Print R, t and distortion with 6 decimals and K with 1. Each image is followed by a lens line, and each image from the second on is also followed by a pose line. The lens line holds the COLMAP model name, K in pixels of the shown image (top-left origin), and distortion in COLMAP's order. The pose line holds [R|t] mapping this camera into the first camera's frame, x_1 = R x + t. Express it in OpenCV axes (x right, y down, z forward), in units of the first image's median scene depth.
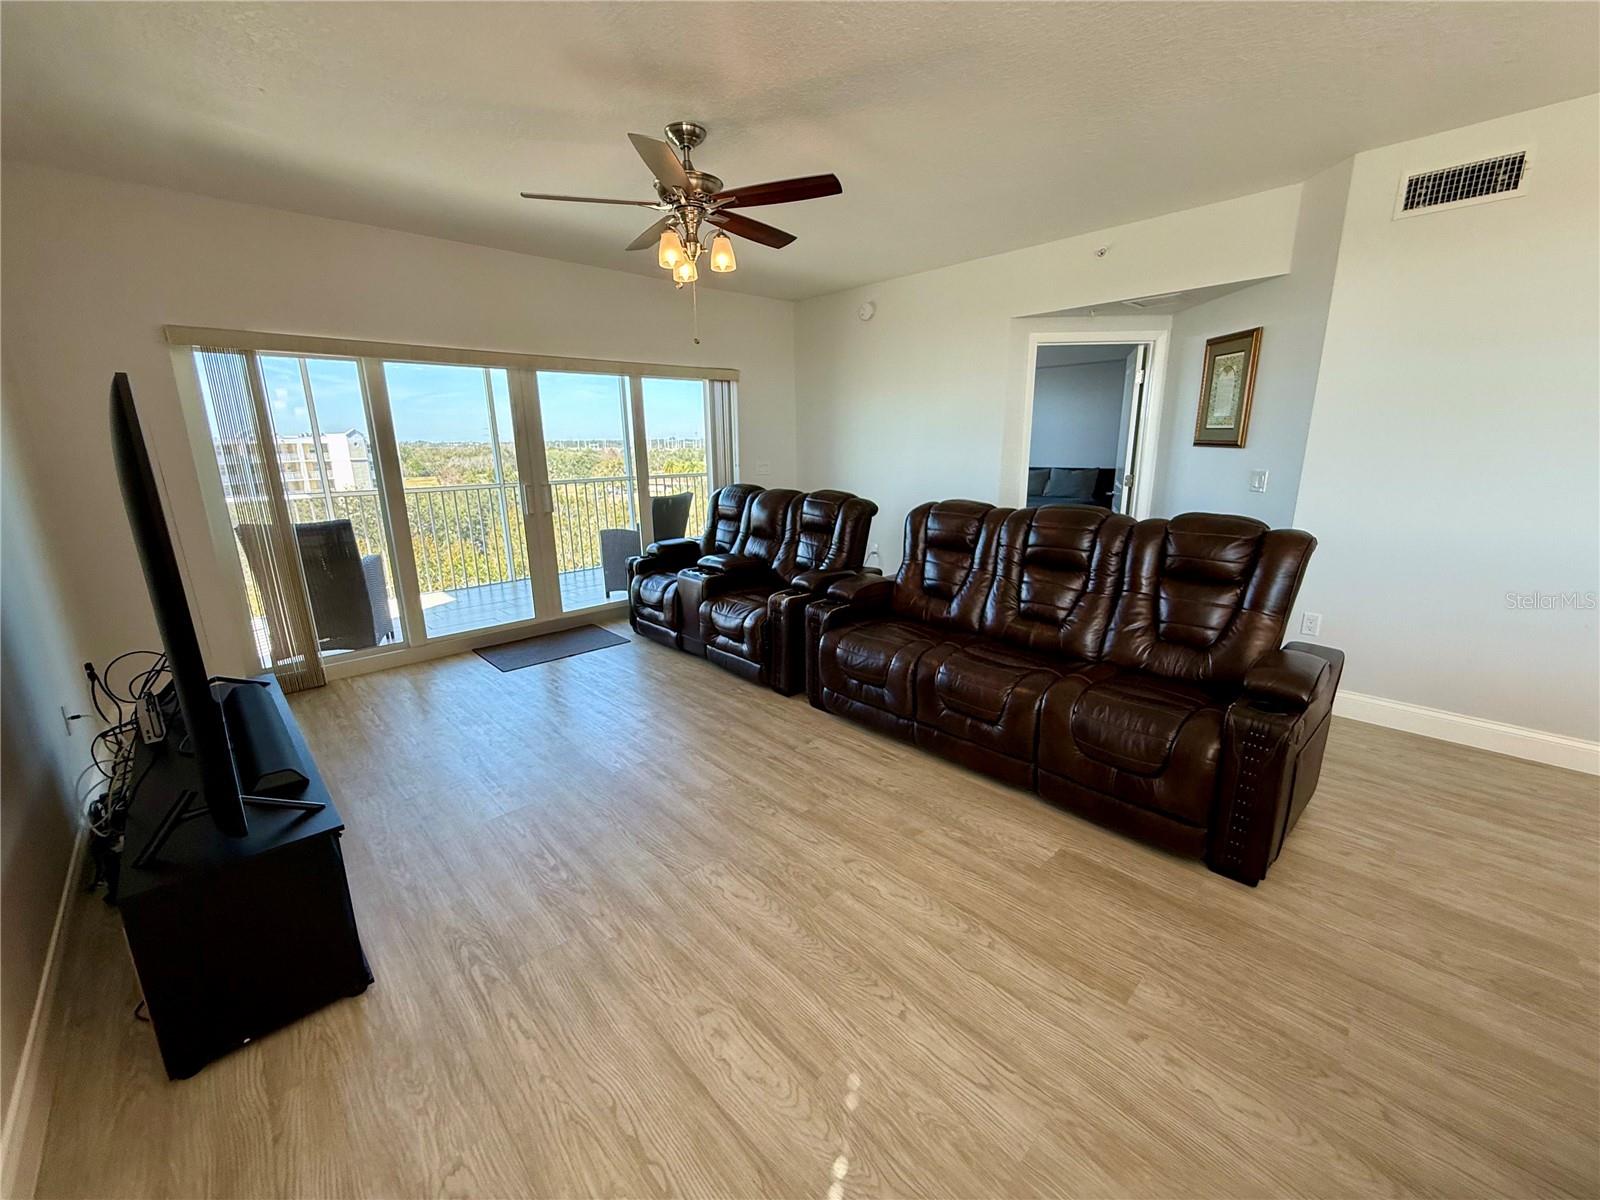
lens RADIAL K [[641.0, 0, 800.7], [0, 641.0, 607.9], [0, 0, 1]] dist [0.000106, -0.001213]
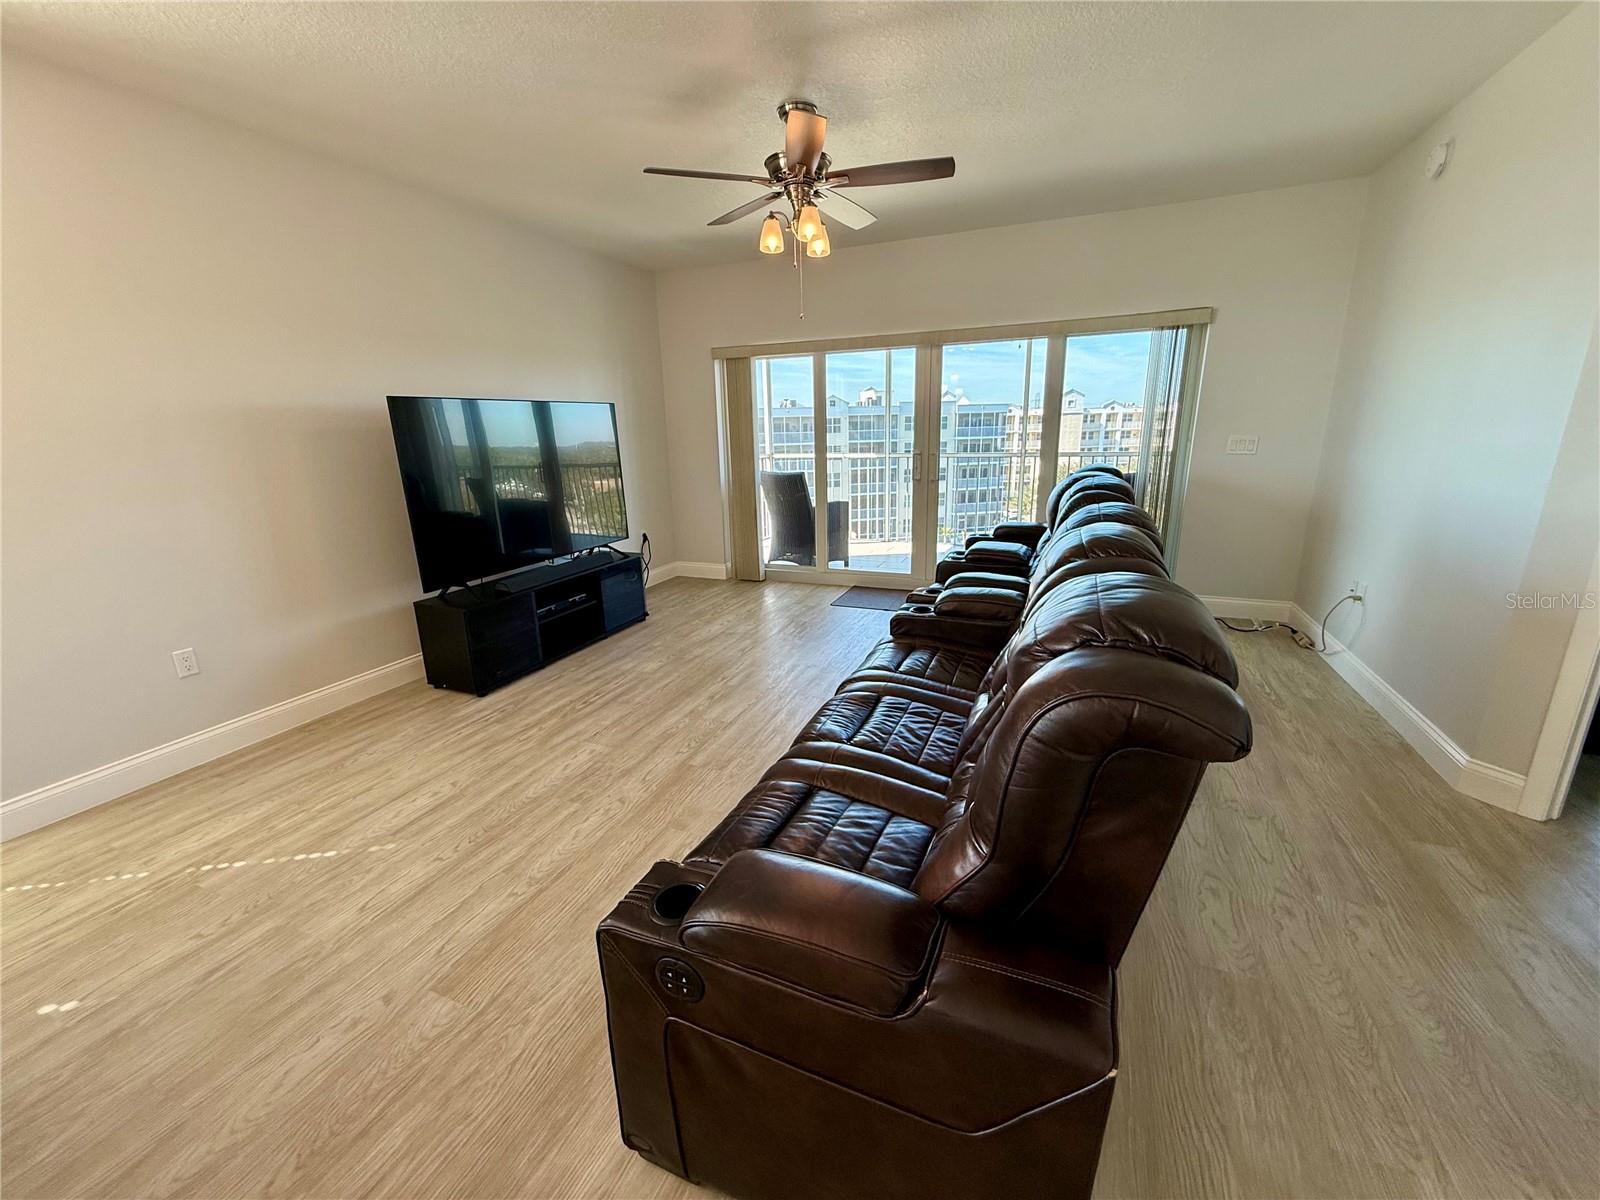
lens RADIAL K [[641.0, 0, 788.7], [0, 641.0, 602.0], [0, 0, 1]] dist [0.000106, -0.001213]
pose [[0.394186, 0.246979, -0.885223, 1.239164], [-0.211956, 0.961678, 0.173927, -0.214789], [0.894255, 0.119069, 0.431428, 0.848080]]
